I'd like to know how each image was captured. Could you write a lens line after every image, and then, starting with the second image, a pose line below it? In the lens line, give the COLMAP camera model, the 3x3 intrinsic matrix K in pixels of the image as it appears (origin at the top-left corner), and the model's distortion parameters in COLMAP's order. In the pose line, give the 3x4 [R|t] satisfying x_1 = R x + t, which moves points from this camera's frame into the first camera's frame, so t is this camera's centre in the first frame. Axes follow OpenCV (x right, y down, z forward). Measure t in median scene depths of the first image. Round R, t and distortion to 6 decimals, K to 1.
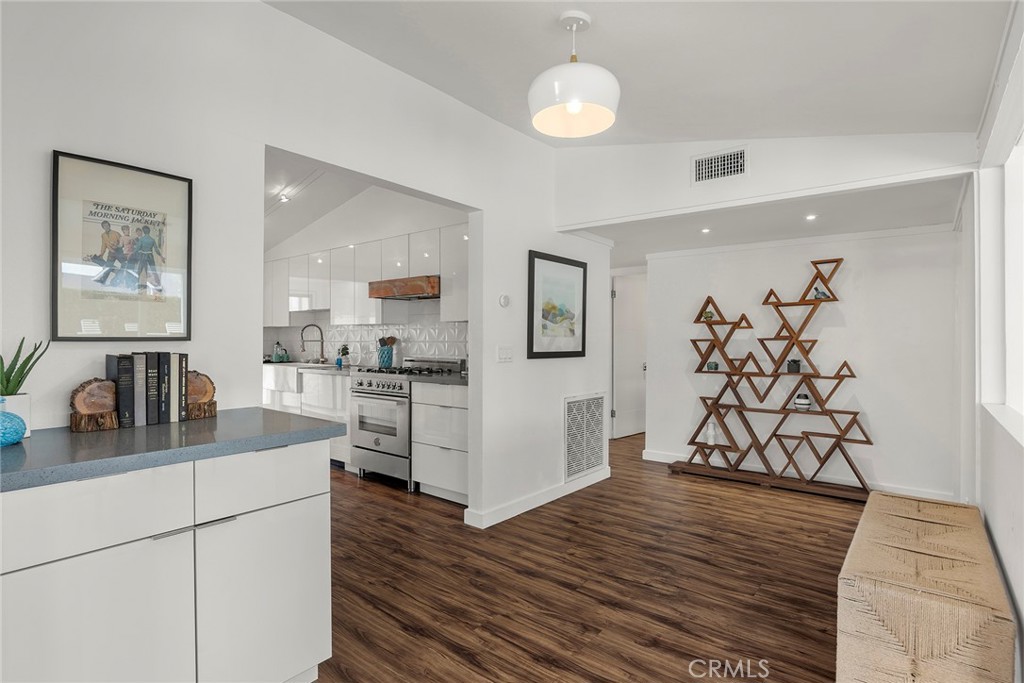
lens RADIAL K [[496.2, 0, 498.7], [0, 496.2, 341.4], [0, 0, 1]] dist [-0.006641, 0.000966]
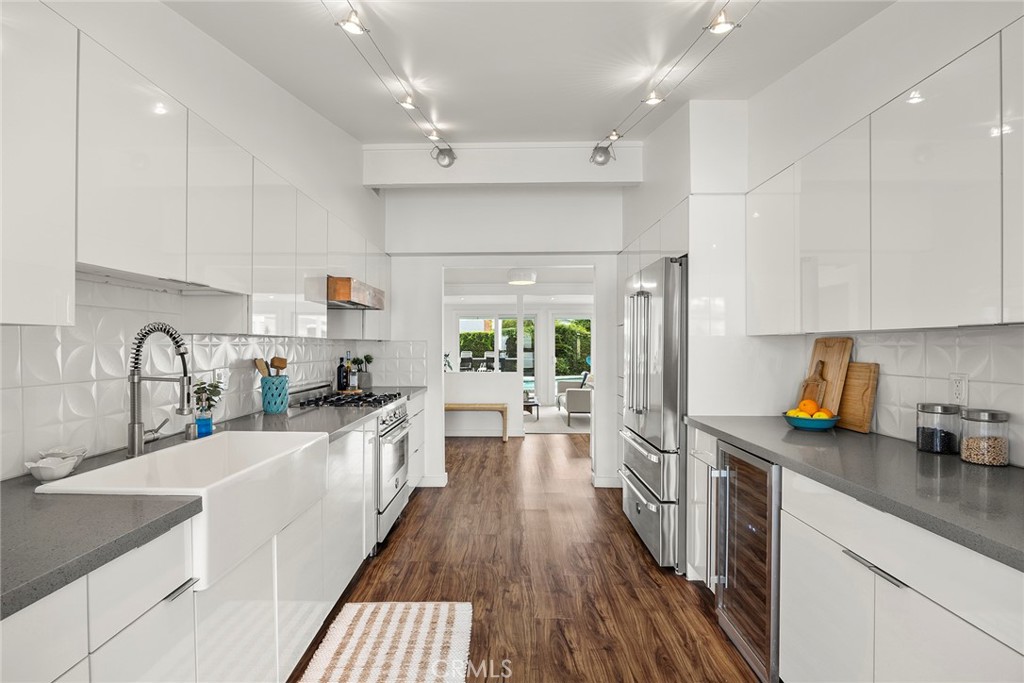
lens RADIAL K [[483.7, 0, 502.8], [0, 483.7, 348.7], [0, 0, 1]] dist [-0.017250, 0.001163]
pose [[-0.609048, -0.011414, 0.793051, -0.983826], [-0.002084, 0.999916, 0.012790, -0.032751], [-0.793131, 0.006137, -0.609021, 1.339998]]
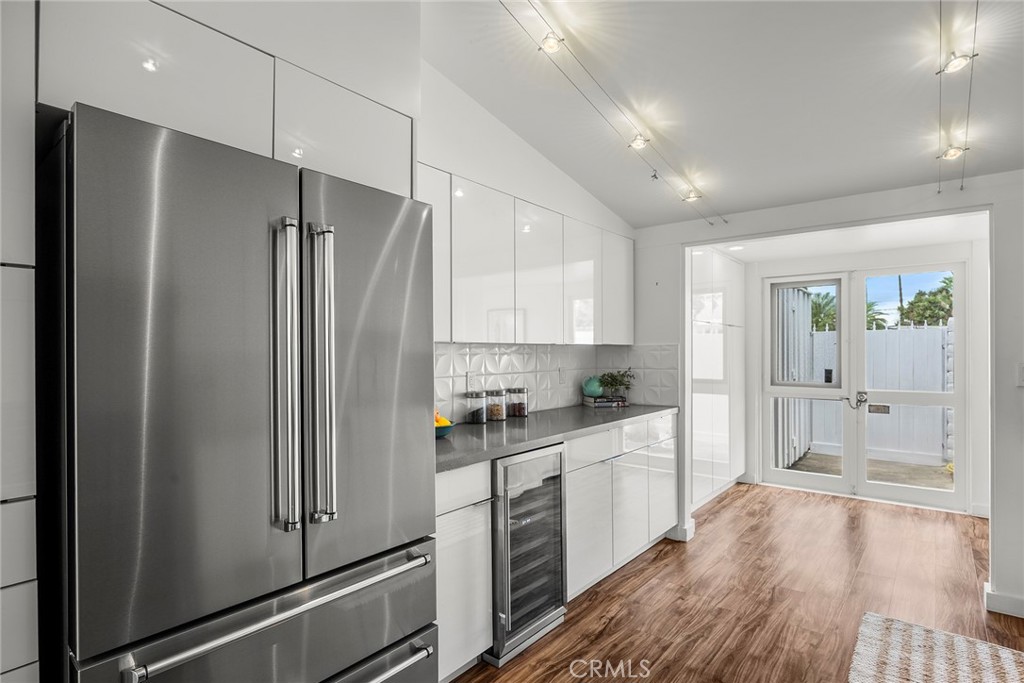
lens RADIAL K [[496.2, 0, 529.1], [0, 496.2, 345.4], [0, 0, 1]] dist [-0.006641, 0.000966]
pose [[-0.018035, -0.020414, -0.999629, -0.198398], [0.003547, 0.999784, -0.020481, -0.028133], [0.999831, -0.003915, -0.017959, 0.857839]]
